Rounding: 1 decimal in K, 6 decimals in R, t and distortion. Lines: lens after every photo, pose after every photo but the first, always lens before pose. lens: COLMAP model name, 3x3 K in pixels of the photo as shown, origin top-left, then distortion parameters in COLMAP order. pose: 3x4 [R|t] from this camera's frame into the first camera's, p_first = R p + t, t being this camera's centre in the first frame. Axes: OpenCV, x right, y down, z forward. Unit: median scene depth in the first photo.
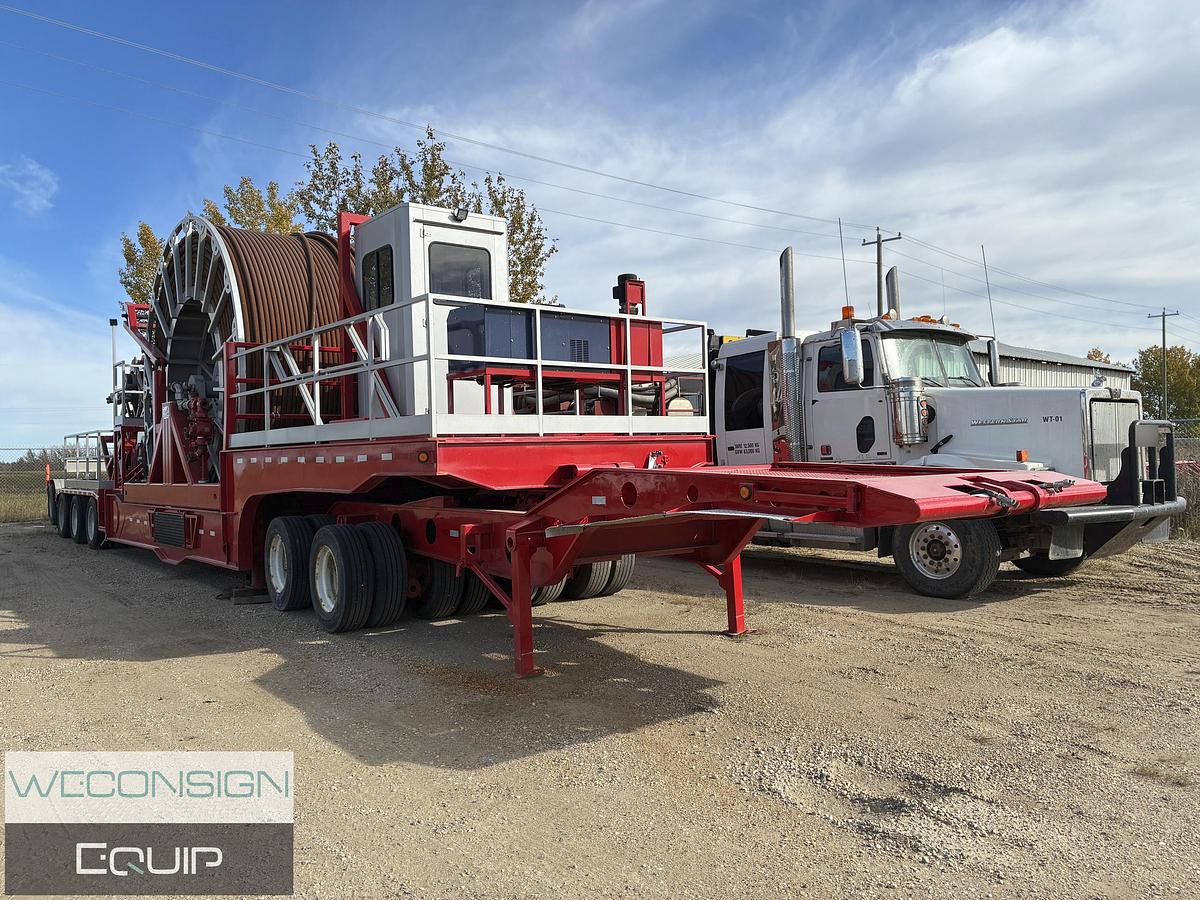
lens RADIAL K [[913.6, 0, 602.0], [0, 913.6, 448.3], [0, 0, 1]] dist [0.040856, -0.047570]
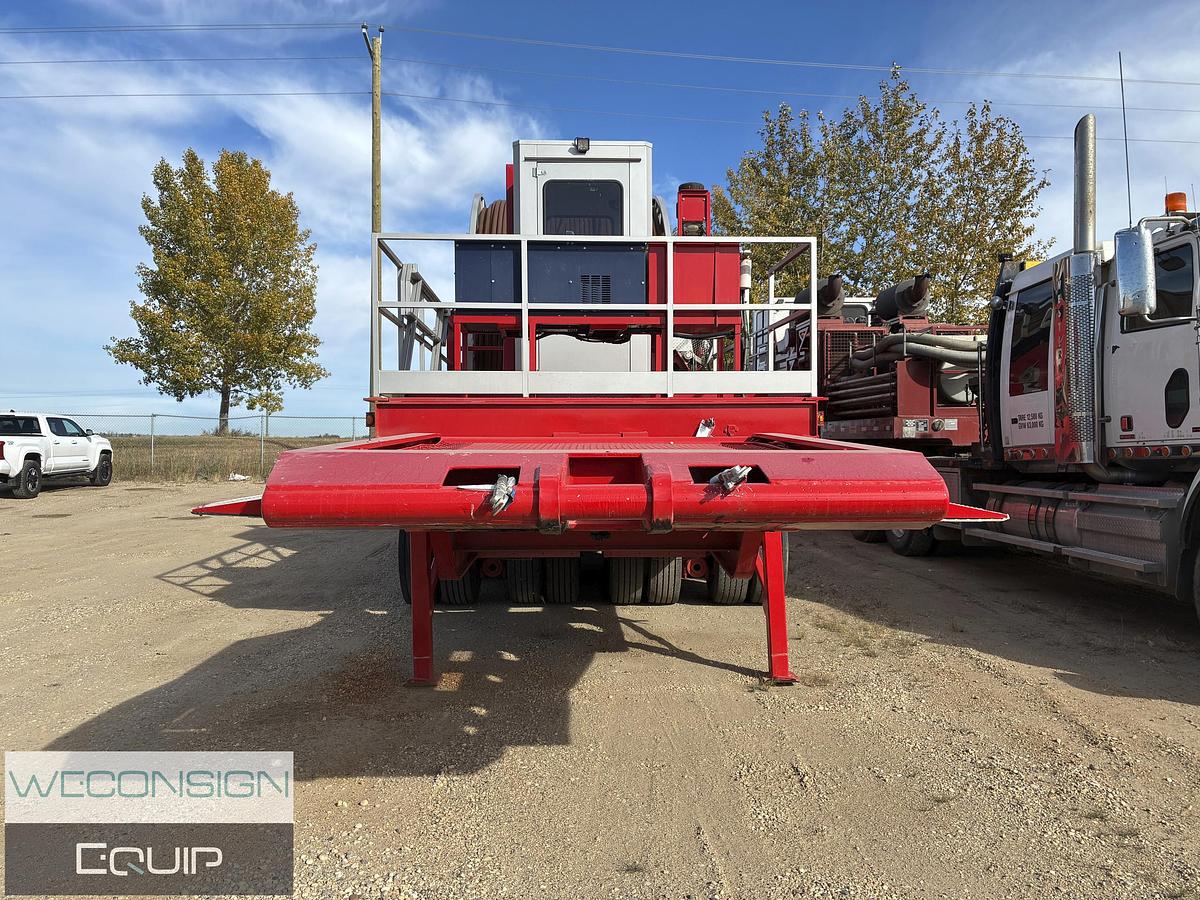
lens RADIAL K [[913.6, 0, 598.1], [0, 913.6, 447.1], [0, 0, 1]] dist [0.040856, -0.047570]
pose [[0.811571, 0.027085, -0.583626, 0.373064], [-0.013242, 0.999521, 0.027972, 0.006383], [0.584104, -0.014973, 0.811541, 0.301903]]
